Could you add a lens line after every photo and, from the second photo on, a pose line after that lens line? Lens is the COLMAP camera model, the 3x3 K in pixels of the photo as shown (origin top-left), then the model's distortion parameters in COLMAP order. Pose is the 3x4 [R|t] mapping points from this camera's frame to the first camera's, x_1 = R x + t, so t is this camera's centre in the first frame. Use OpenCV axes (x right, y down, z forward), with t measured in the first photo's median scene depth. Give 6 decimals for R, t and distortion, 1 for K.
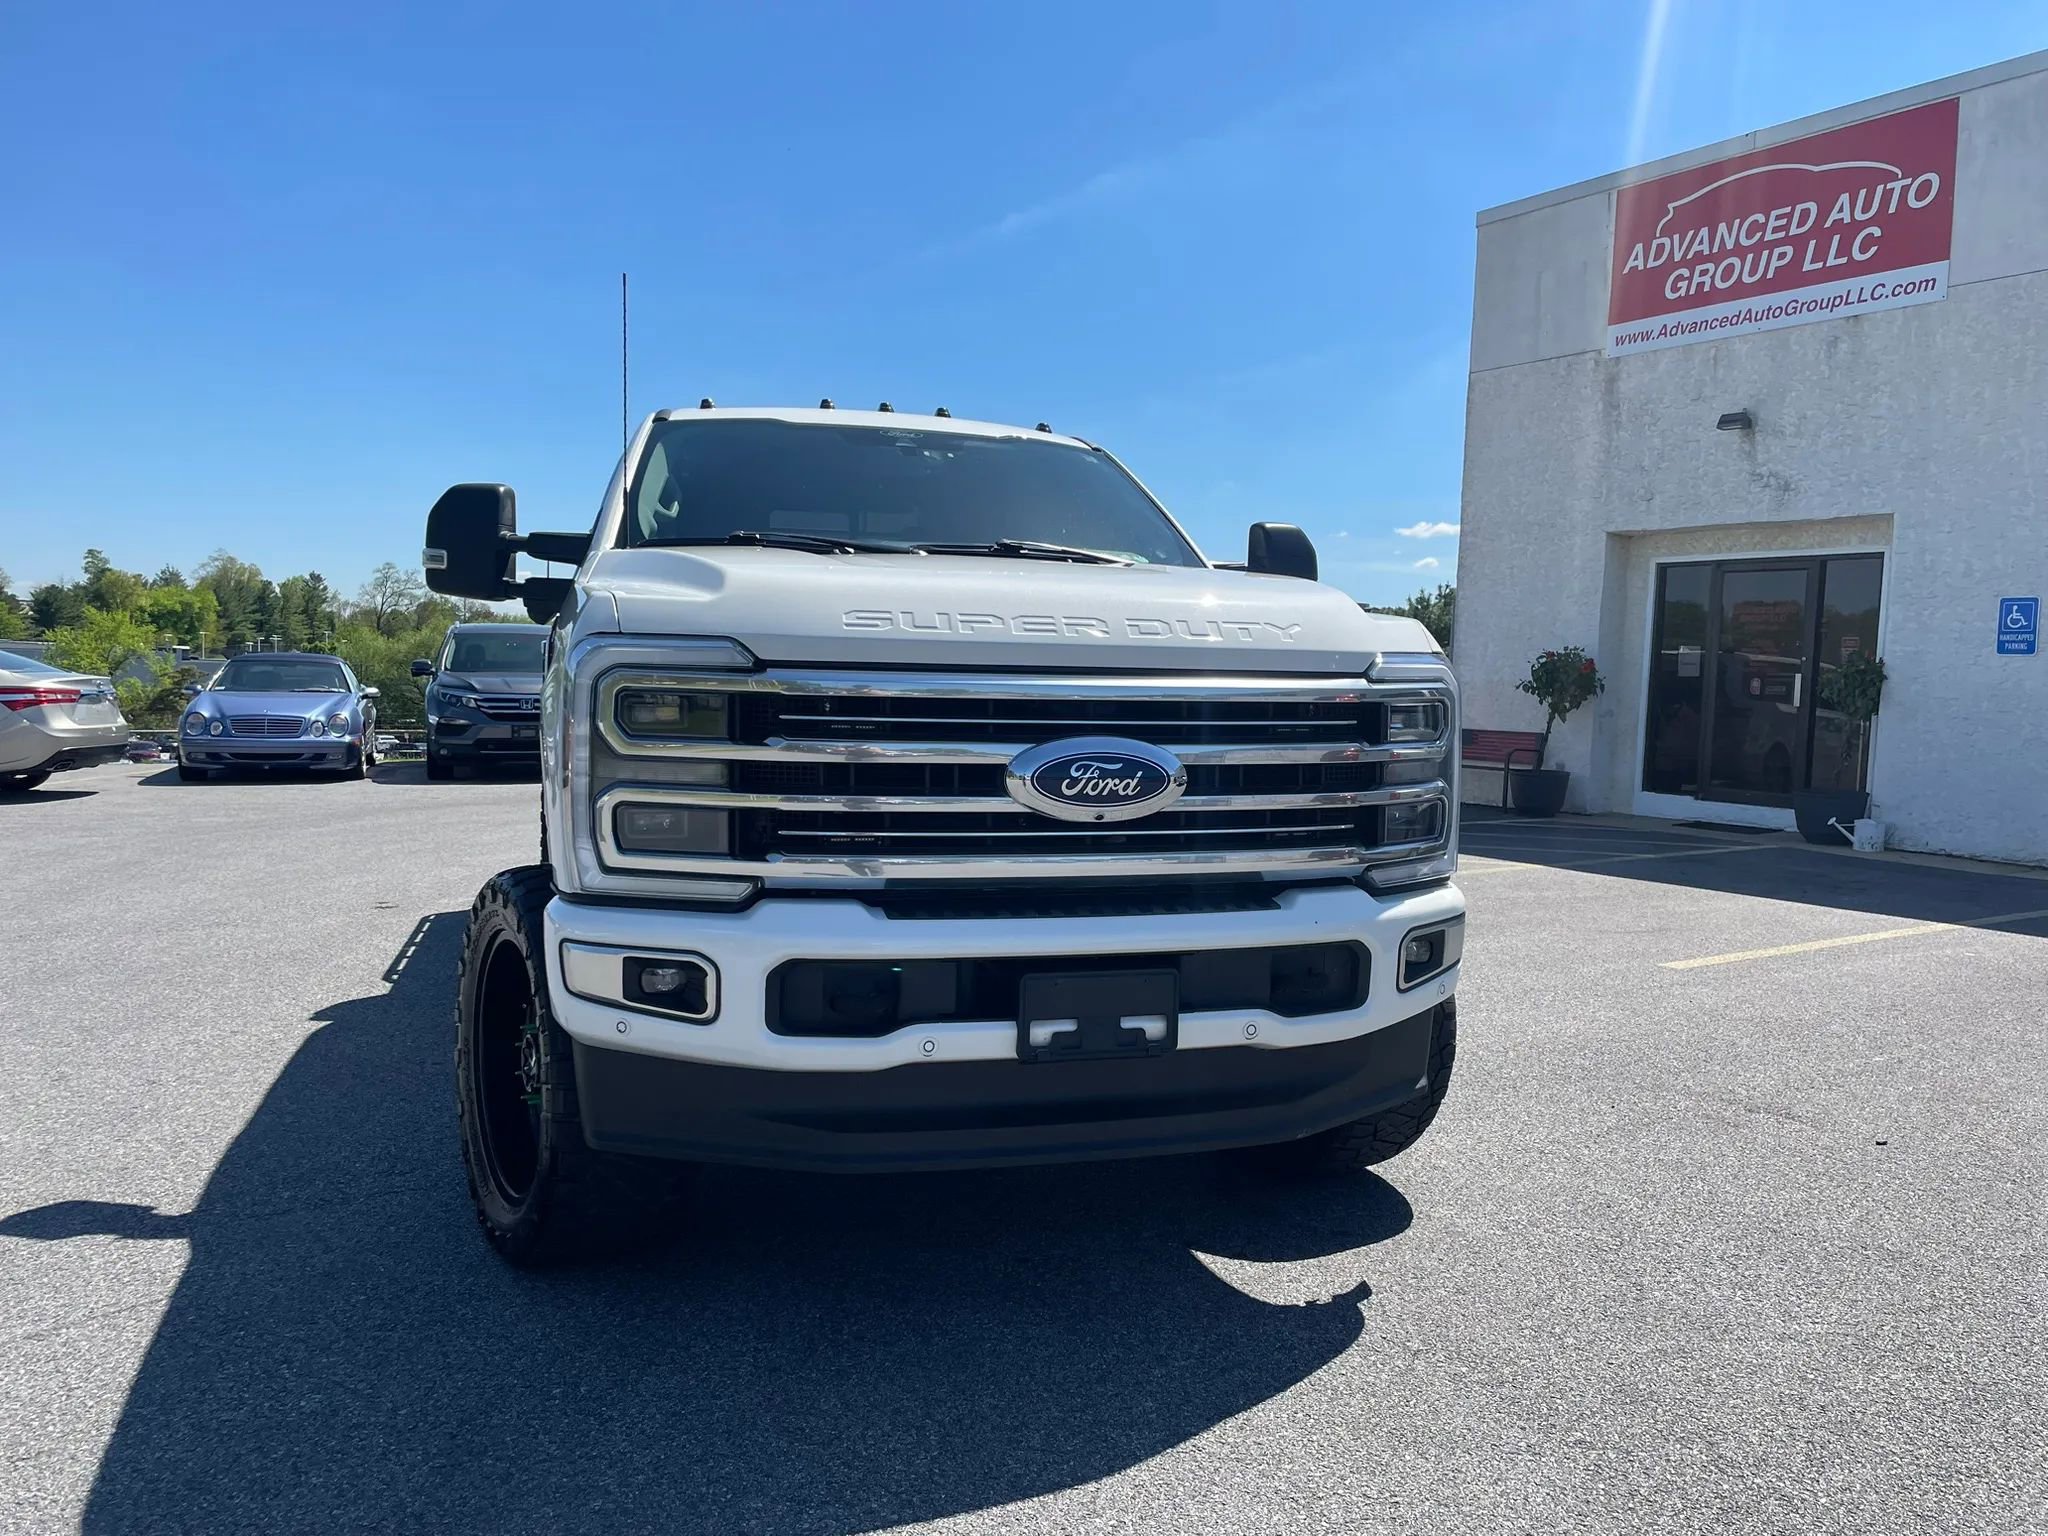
lens RADIAL K [[1545.3, 0, 1038.4], [0, 1545.3, 772.0], [0, 0, 1]] dist [0.082596, -0.106066]
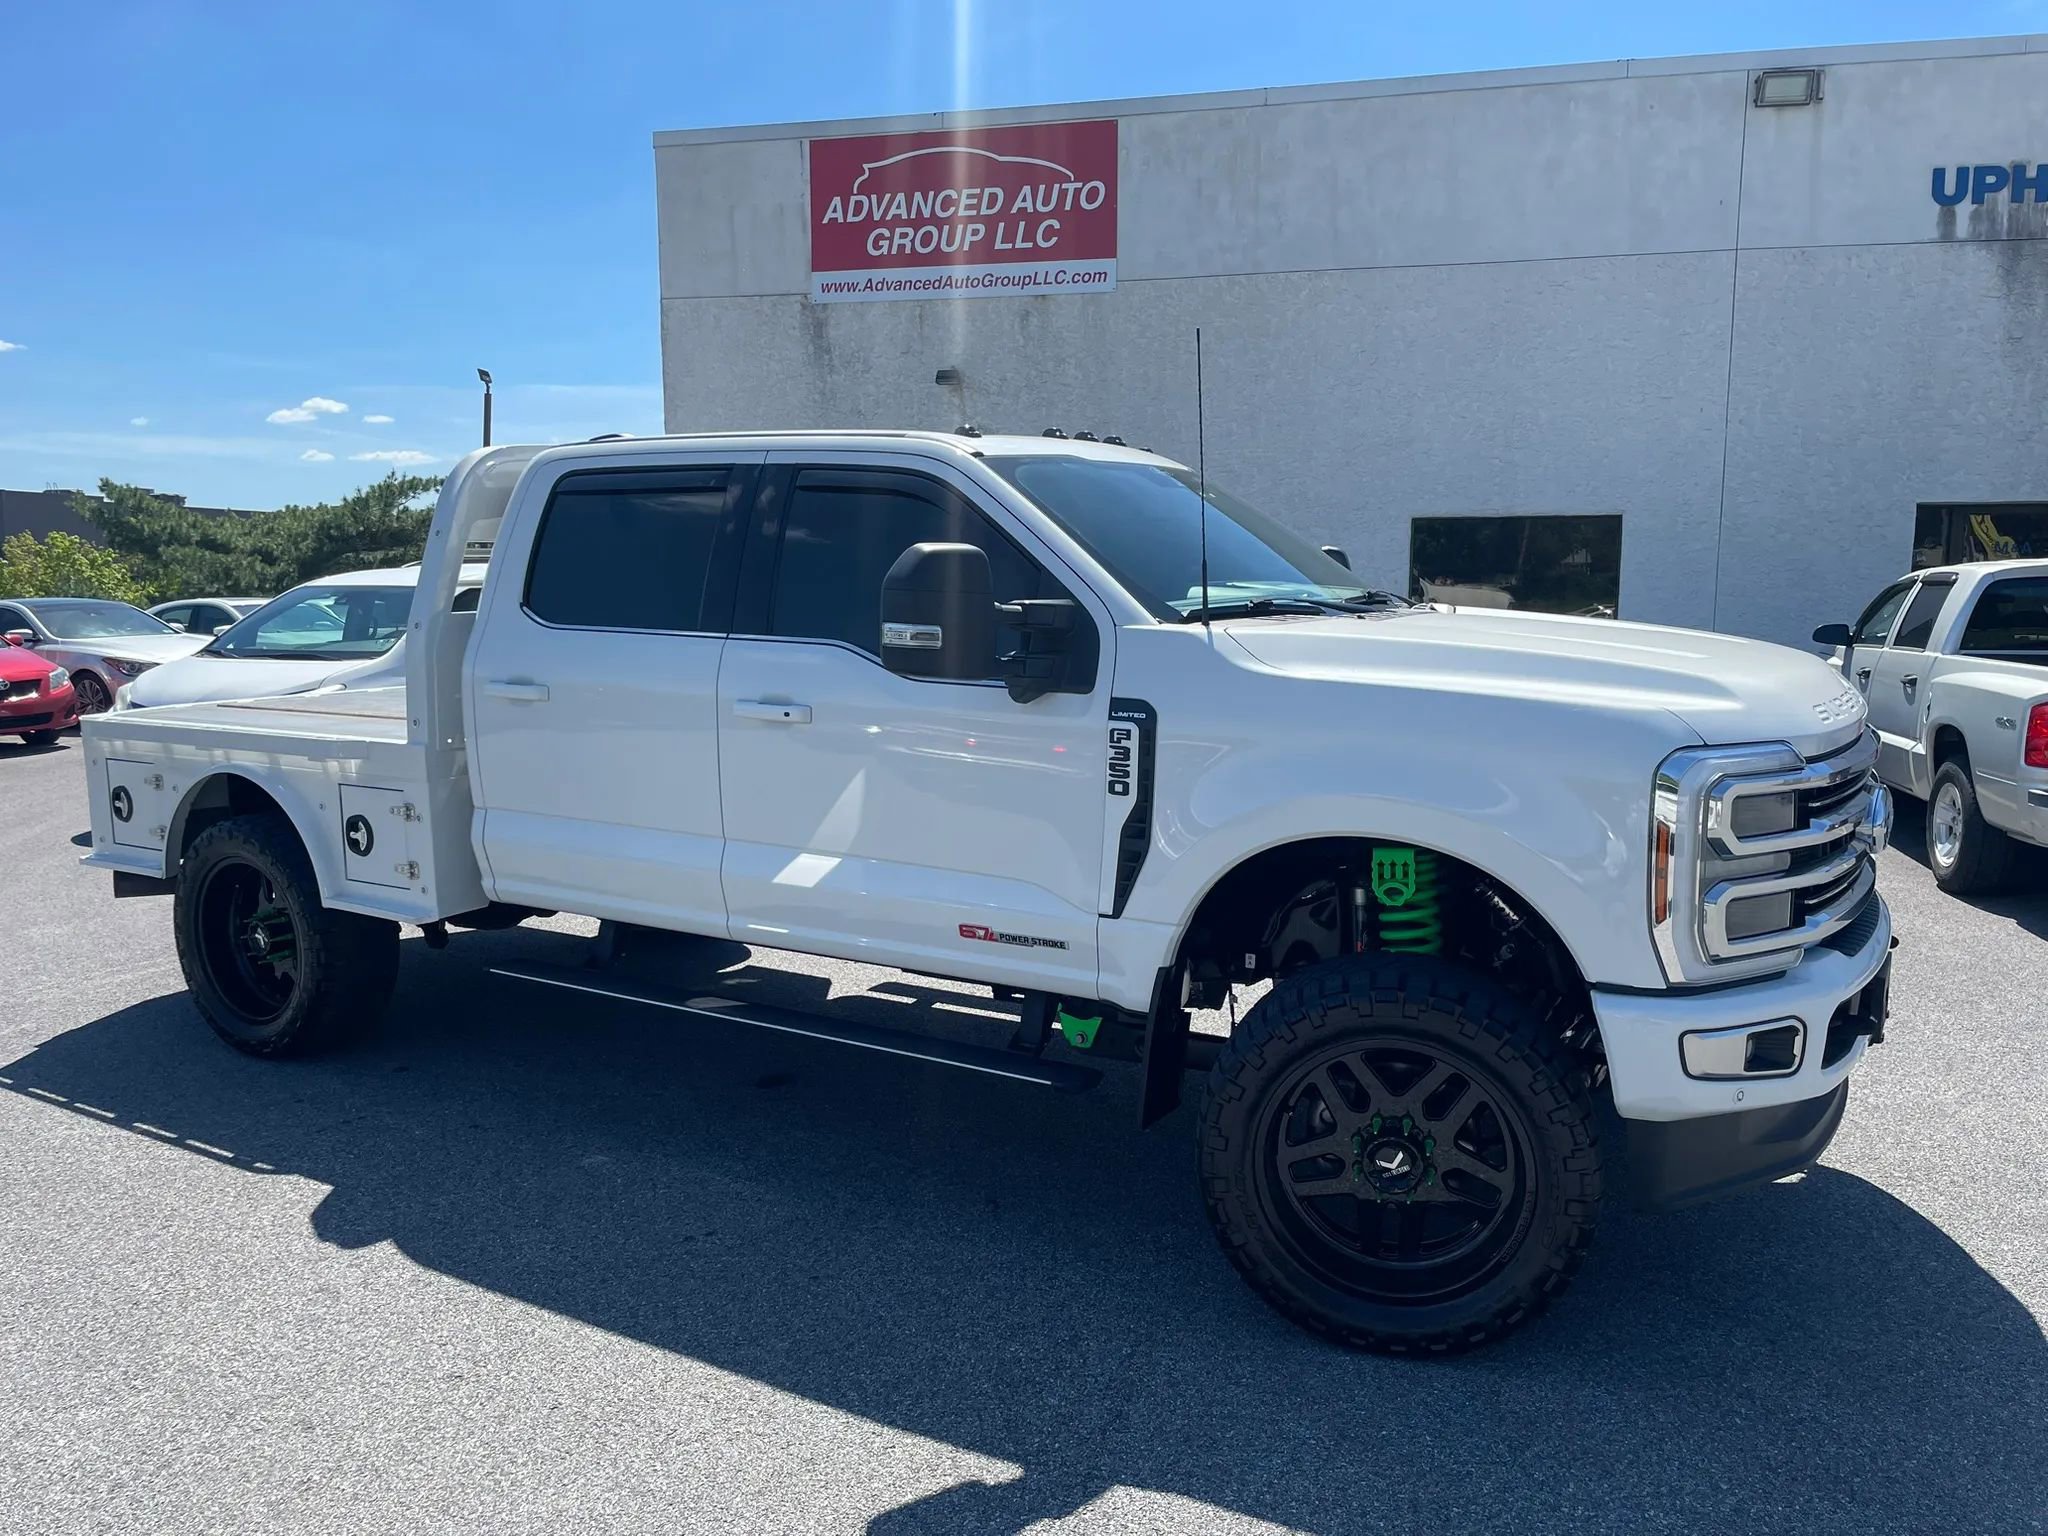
lens RADIAL K [[1546.3, 0, 1055.3], [0, 1546.3, 792.6], [0, 0, 1]] dist [0.076603, -0.097409]
pose [[0.731151, -0.126533, 0.670378, -0.299298], [0.068945, 0.991323, 0.111916, -0.047104], [-0.678723, -0.035608, 0.733531, 0.112362]]
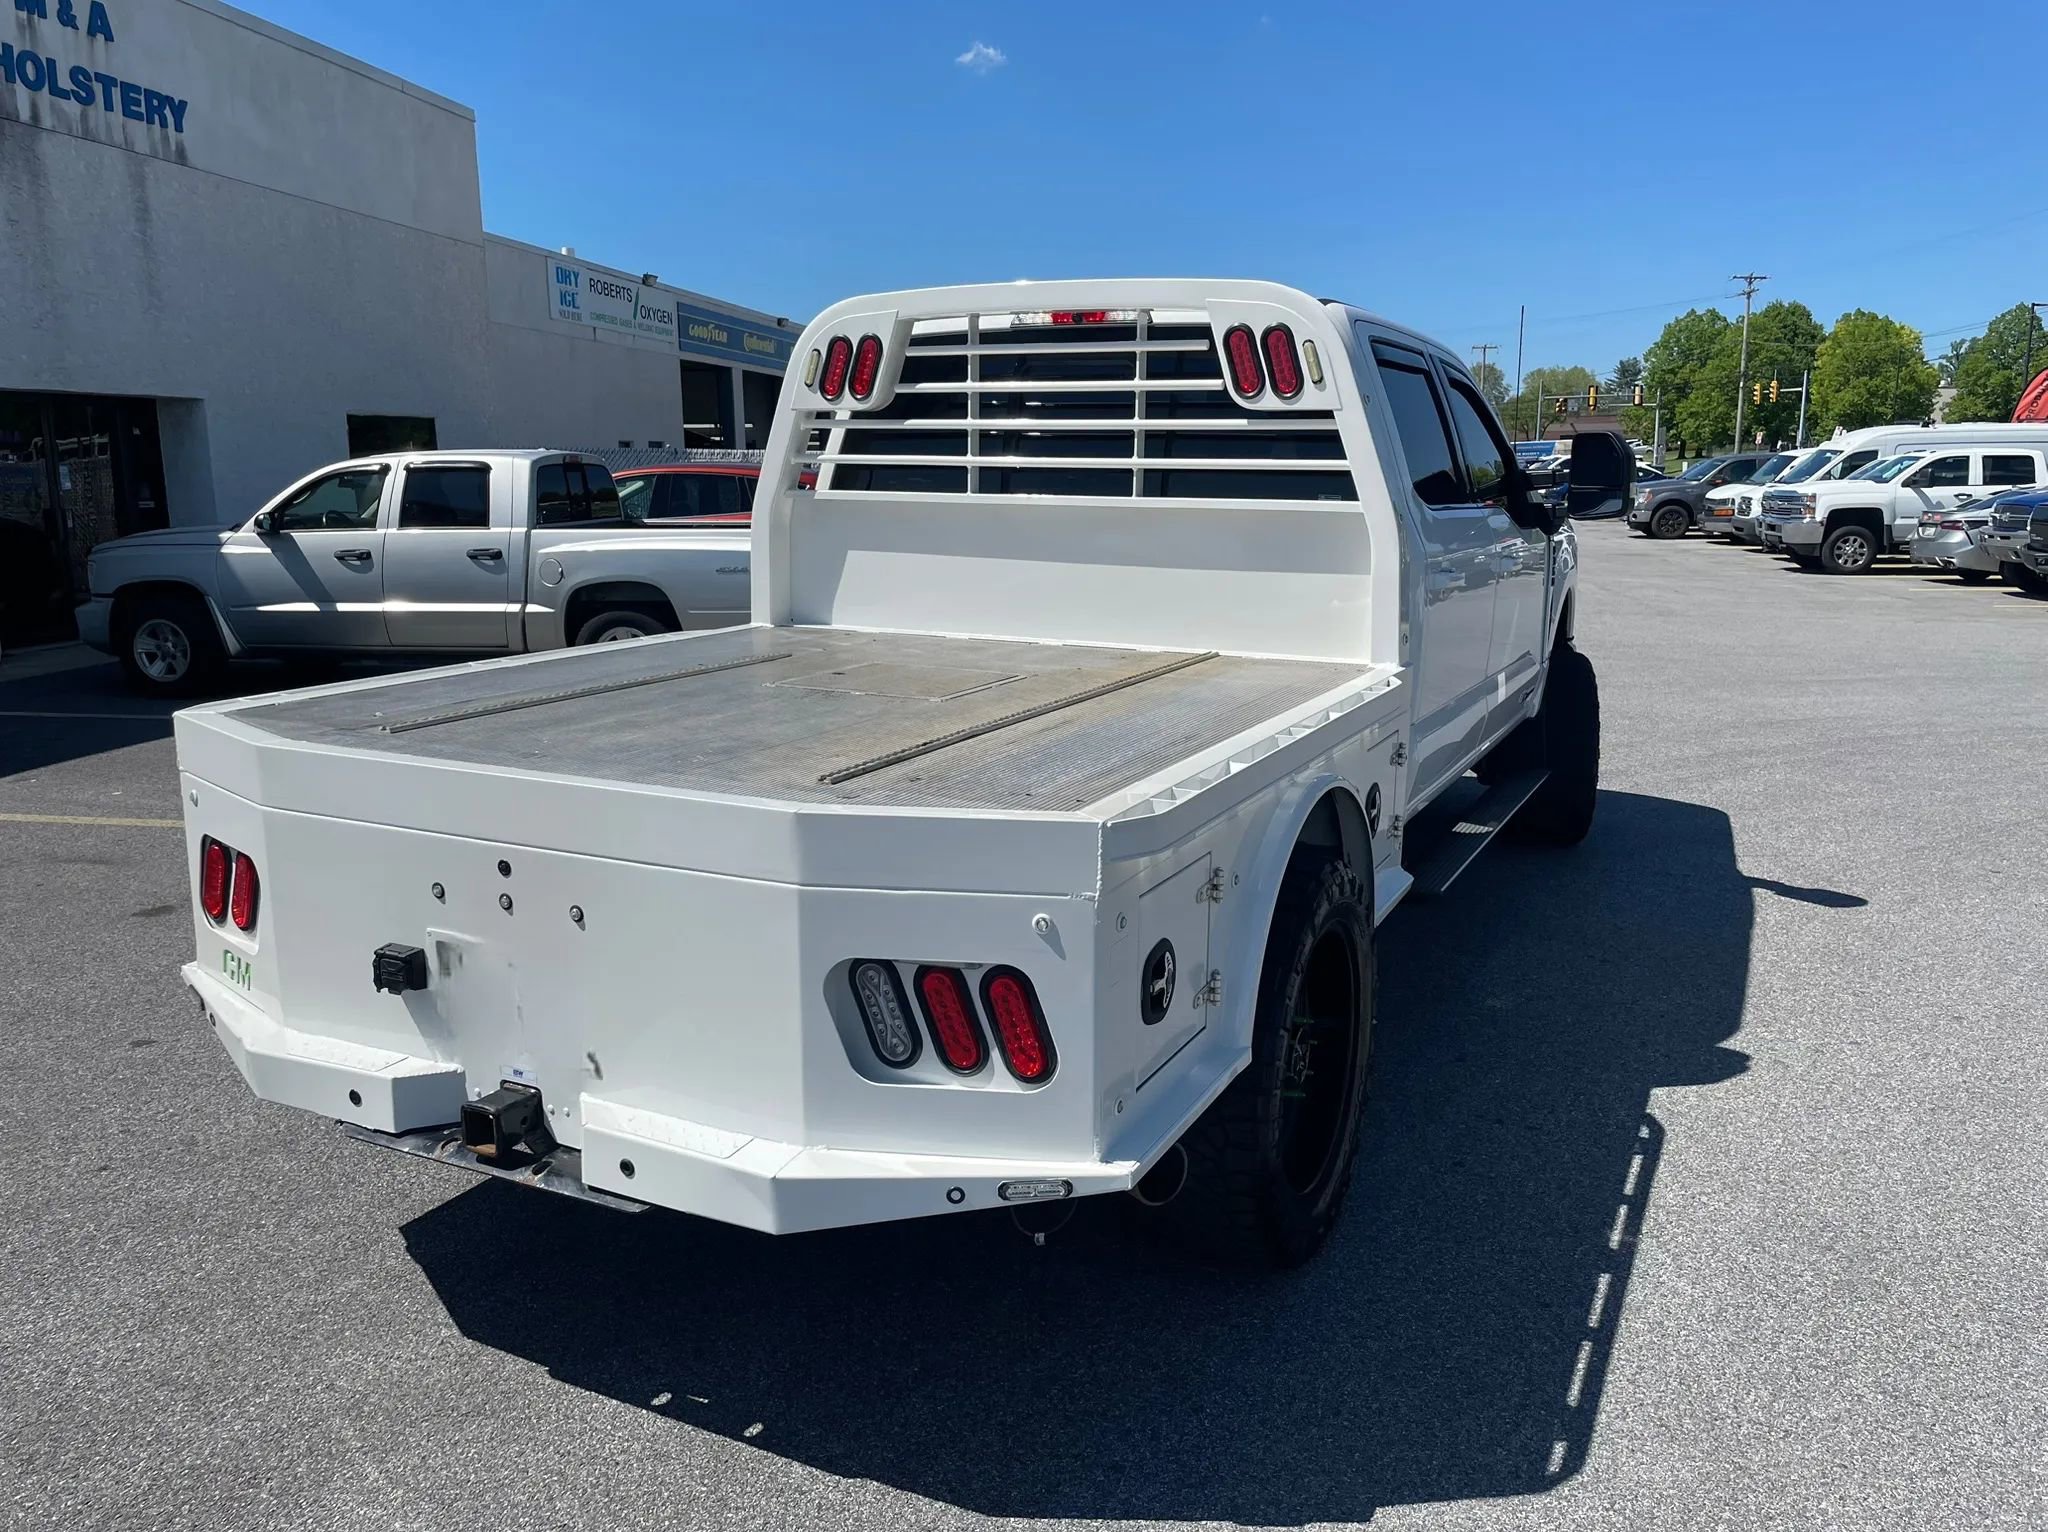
lens RADIAL K [[1545.3, 0, 1038.4], [0, 1545.3, 770.0], [0, 0, 1]] dist [0.082596, -0.106066]
pose [[-0.741890, -0.157014, 0.651879, -0.304421], [0.025544, 0.964873, 0.261474, -0.088846], [-0.670035, 0.210636, -0.711819, 0.774163]]
